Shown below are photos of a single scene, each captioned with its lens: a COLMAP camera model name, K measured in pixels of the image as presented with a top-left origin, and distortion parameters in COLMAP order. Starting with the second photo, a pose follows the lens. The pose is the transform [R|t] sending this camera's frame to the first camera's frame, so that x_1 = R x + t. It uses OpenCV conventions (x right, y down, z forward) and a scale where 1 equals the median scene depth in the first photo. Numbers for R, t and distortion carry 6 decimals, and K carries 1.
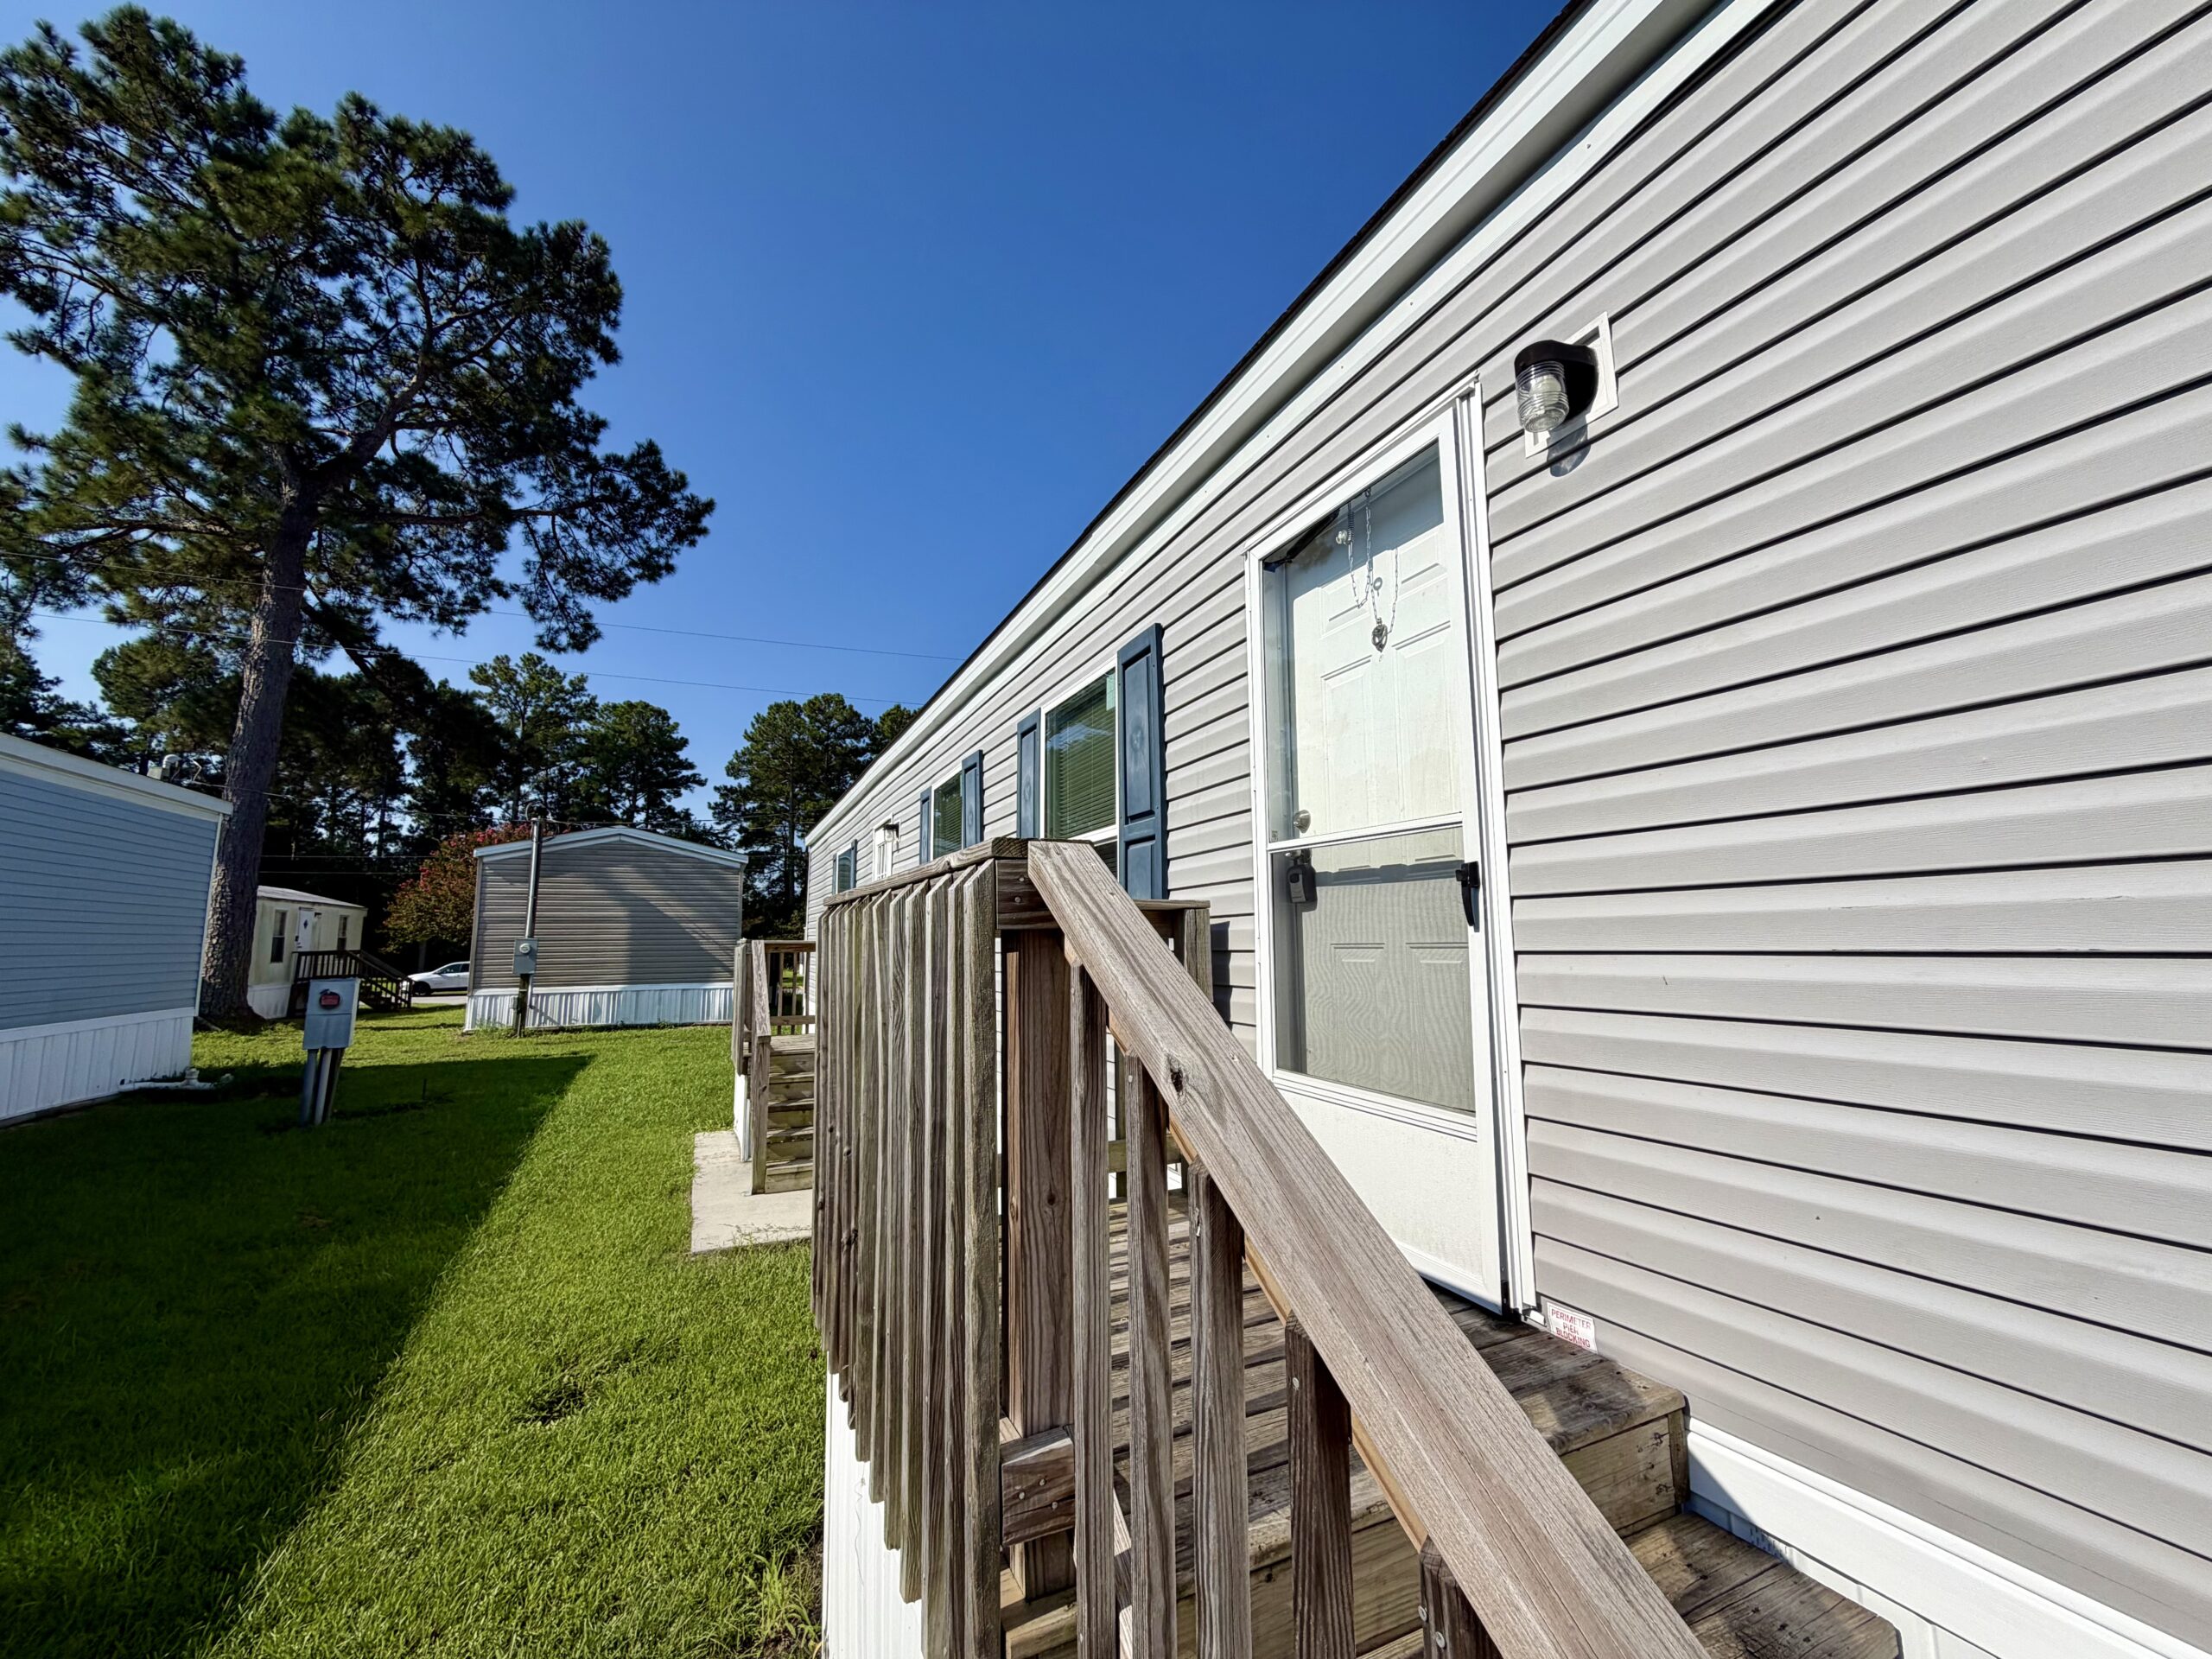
lens RADIAL K [[886.0, 0, 1101.4], [0, 886.0, 827.6], [0, 0, 1]] dist [0.002012, -0.000432]
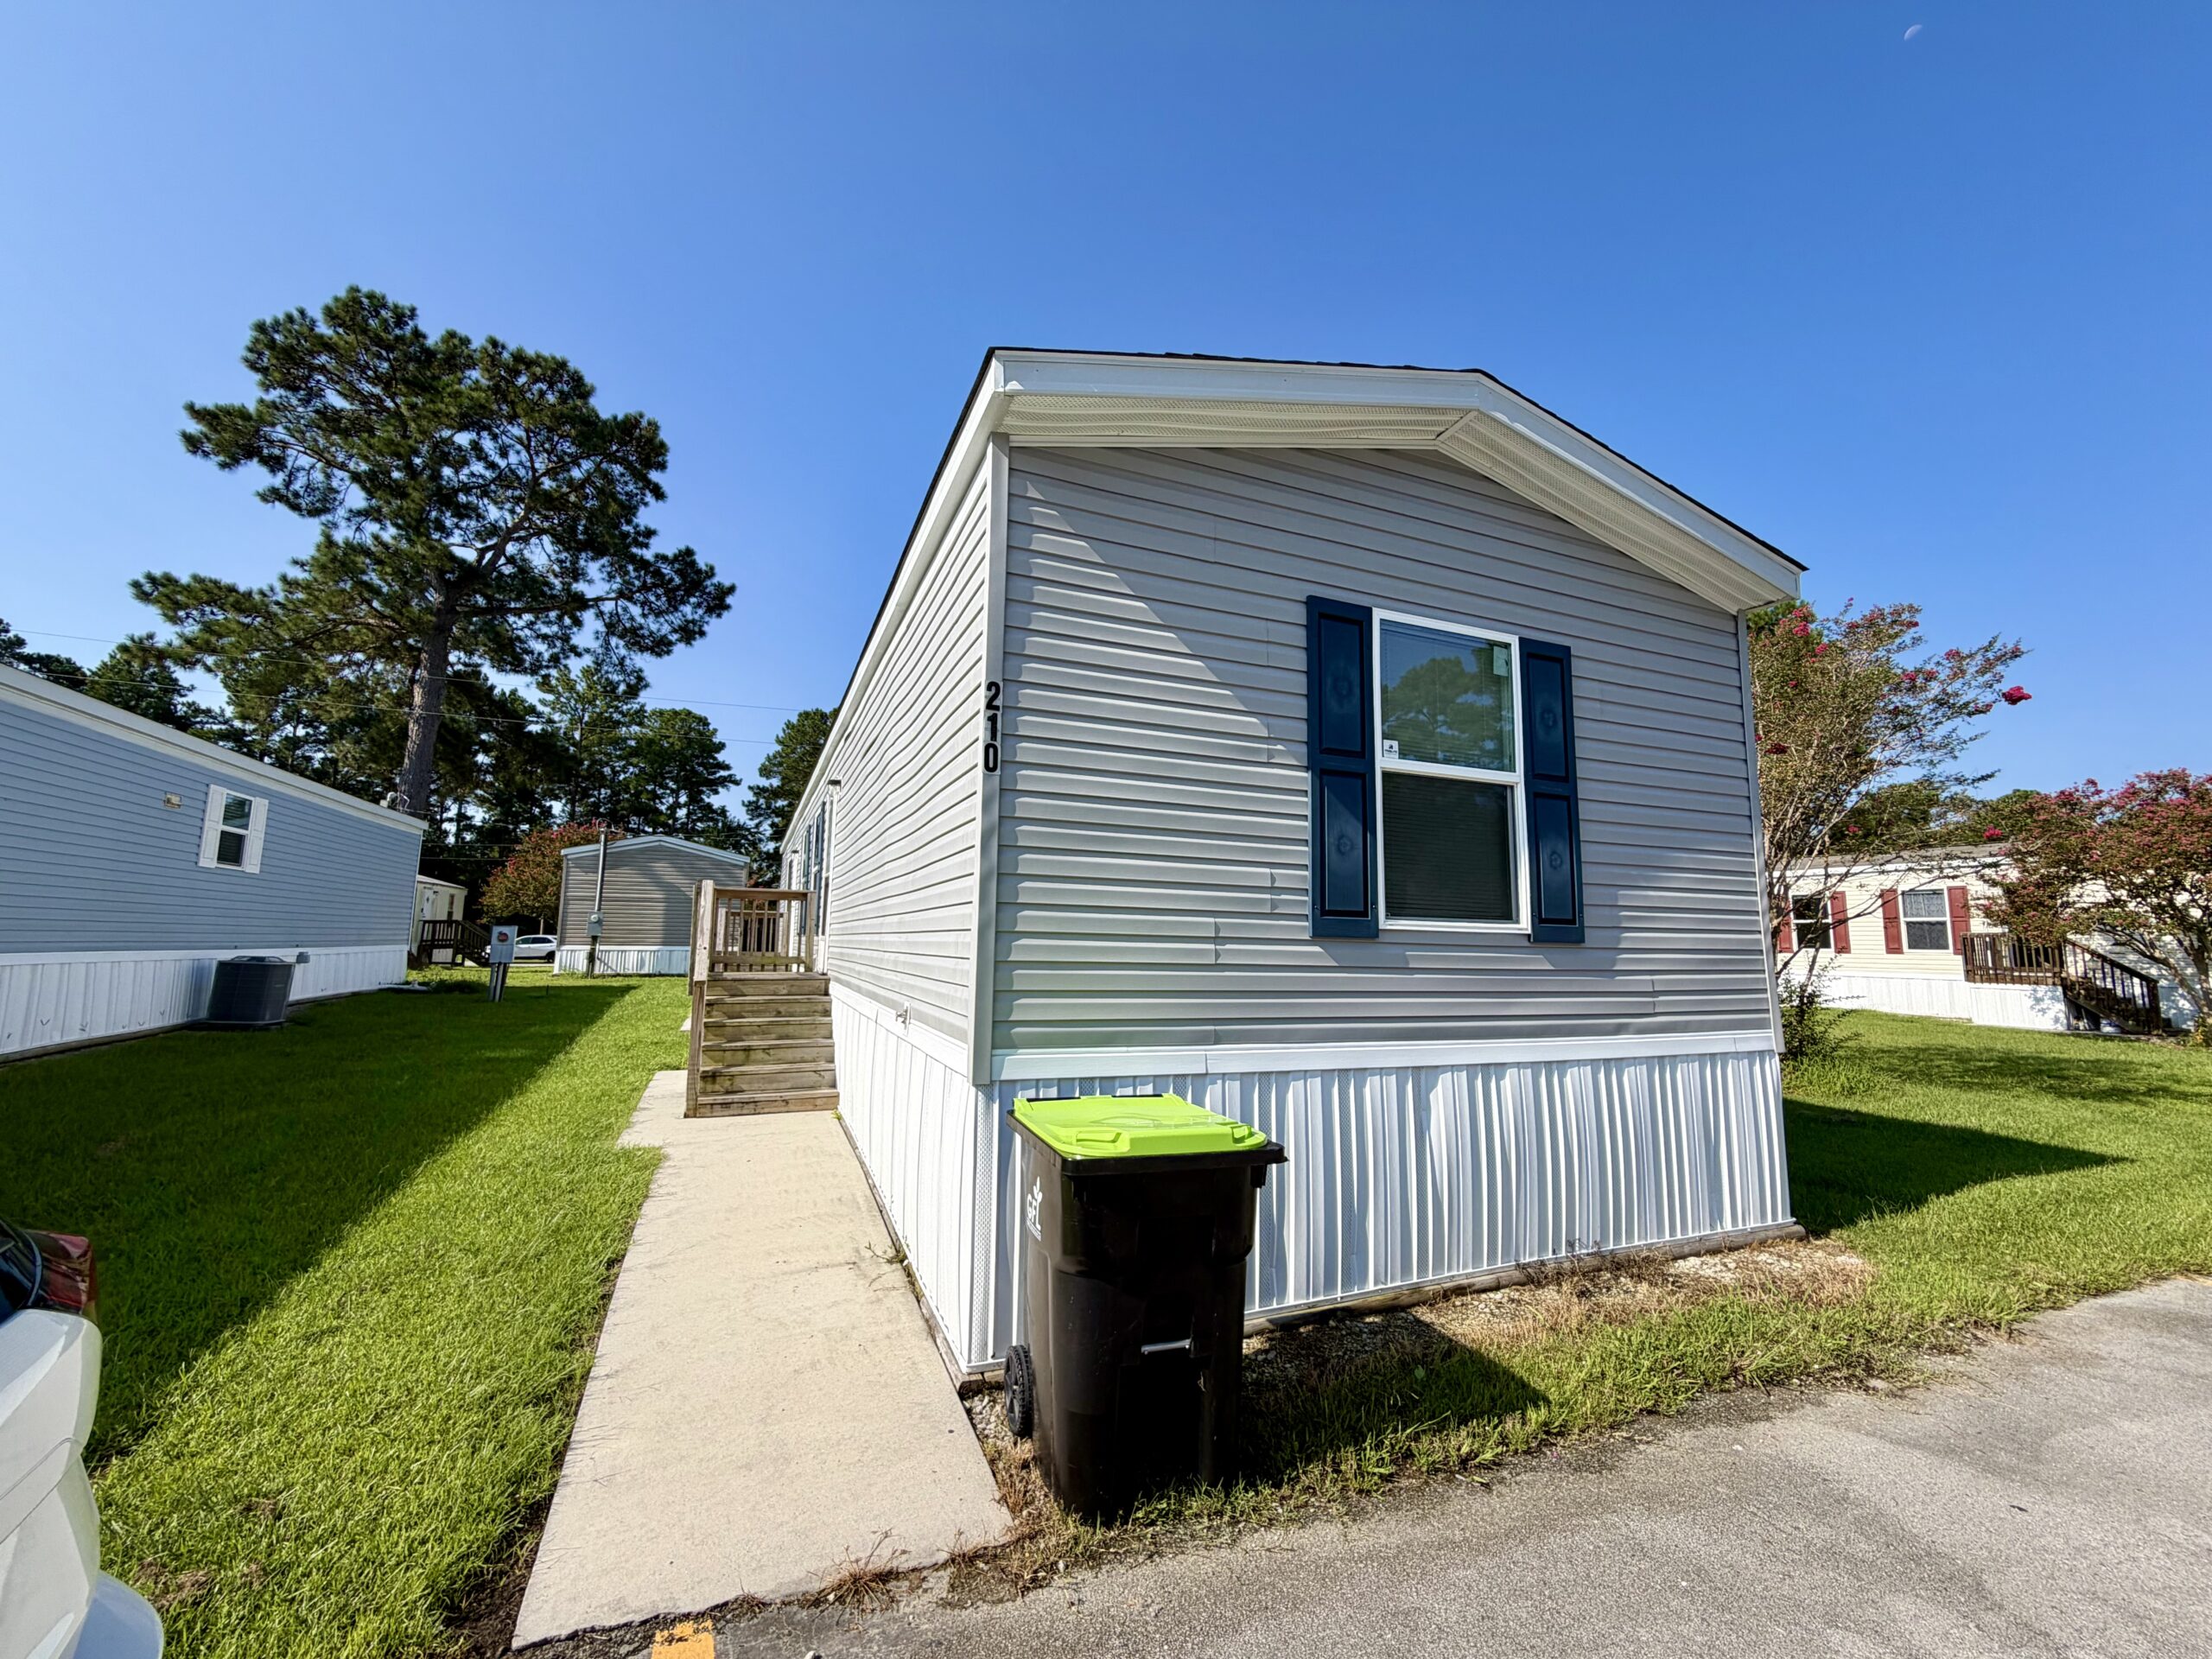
lens RADIAL K [[886.0, 0, 1101.4], [0, 886.0, 827.6], [0, 0, 1]] dist [0.002012, -0.000432]
pose [[0.998997, 0.018554, -0.040763, 0.168784], [-0.018382, 0.999821, 0.004576, -0.024796], [0.040841, -0.003822, 0.999158, -0.297948]]
